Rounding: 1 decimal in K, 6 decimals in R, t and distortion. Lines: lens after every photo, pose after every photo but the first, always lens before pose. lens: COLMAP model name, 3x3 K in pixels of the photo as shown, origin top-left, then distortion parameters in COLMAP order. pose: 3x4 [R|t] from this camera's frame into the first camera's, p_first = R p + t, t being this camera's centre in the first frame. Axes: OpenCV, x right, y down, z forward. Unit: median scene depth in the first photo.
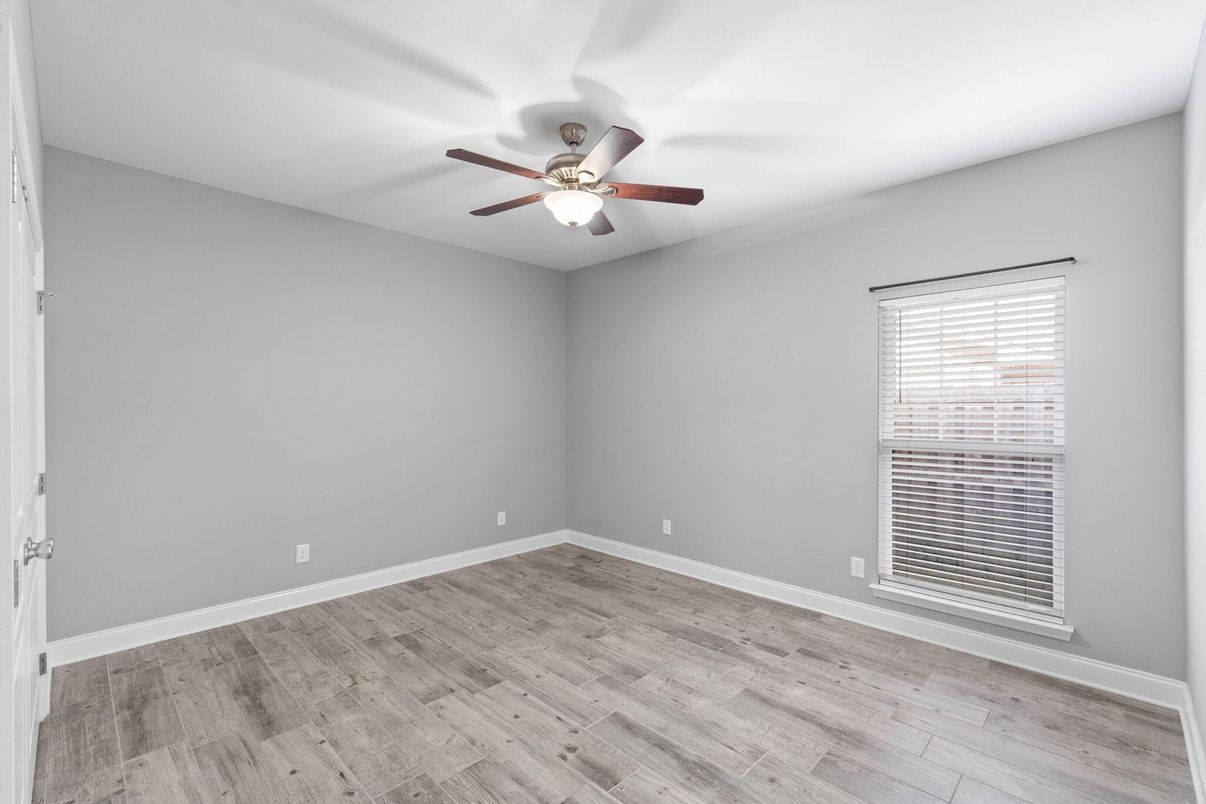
lens RADIAL K [[524.0, 0, 599.2], [0, 524.0, 403.7], [0, 0, 1]] dist [0.003433, -0.000125]
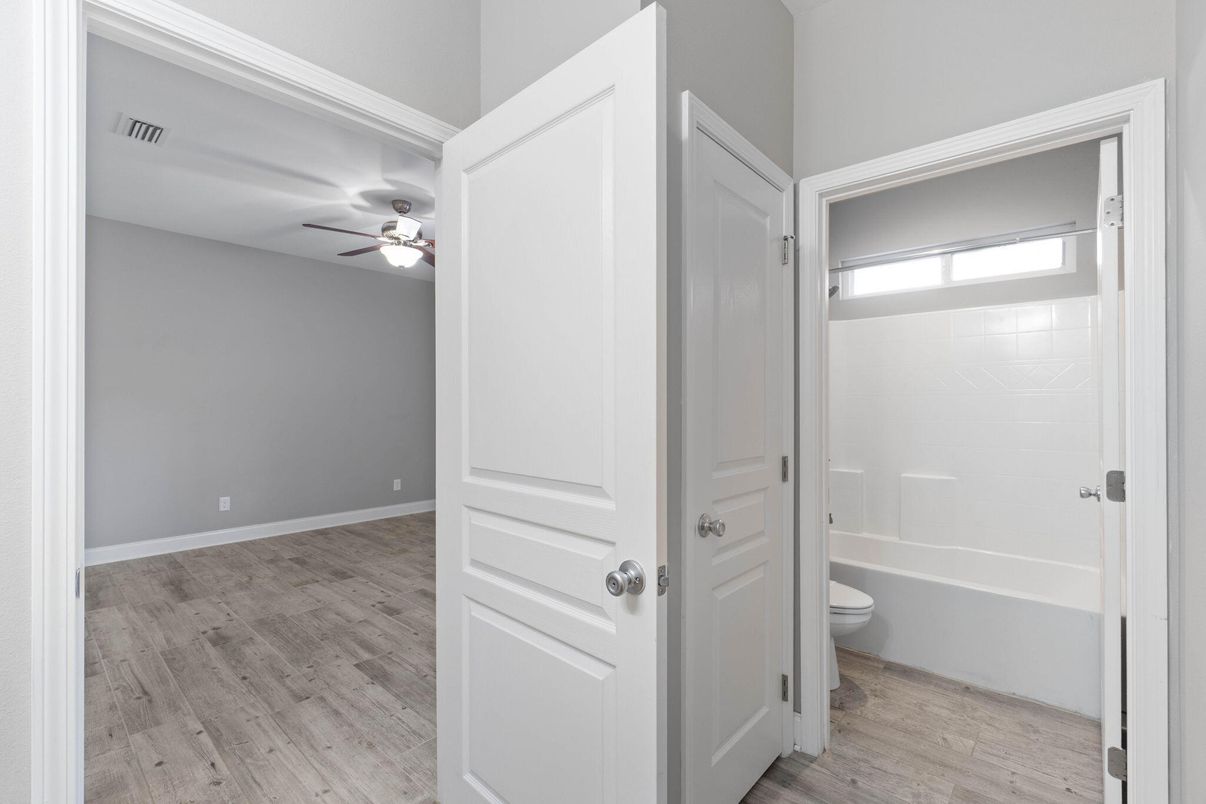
lens RADIAL K [[524.0, 0, 599.1], [0, 524.0, 404.2], [0, 0, 1]] dist [0.003433, -0.000125]
pose [[0.998761, 0.002427, 0.049713, 0.430242], [-0.002513, 0.999995, 0.001671, 0.043435], [-0.049709, -0.001794, 0.998762, -0.505767]]
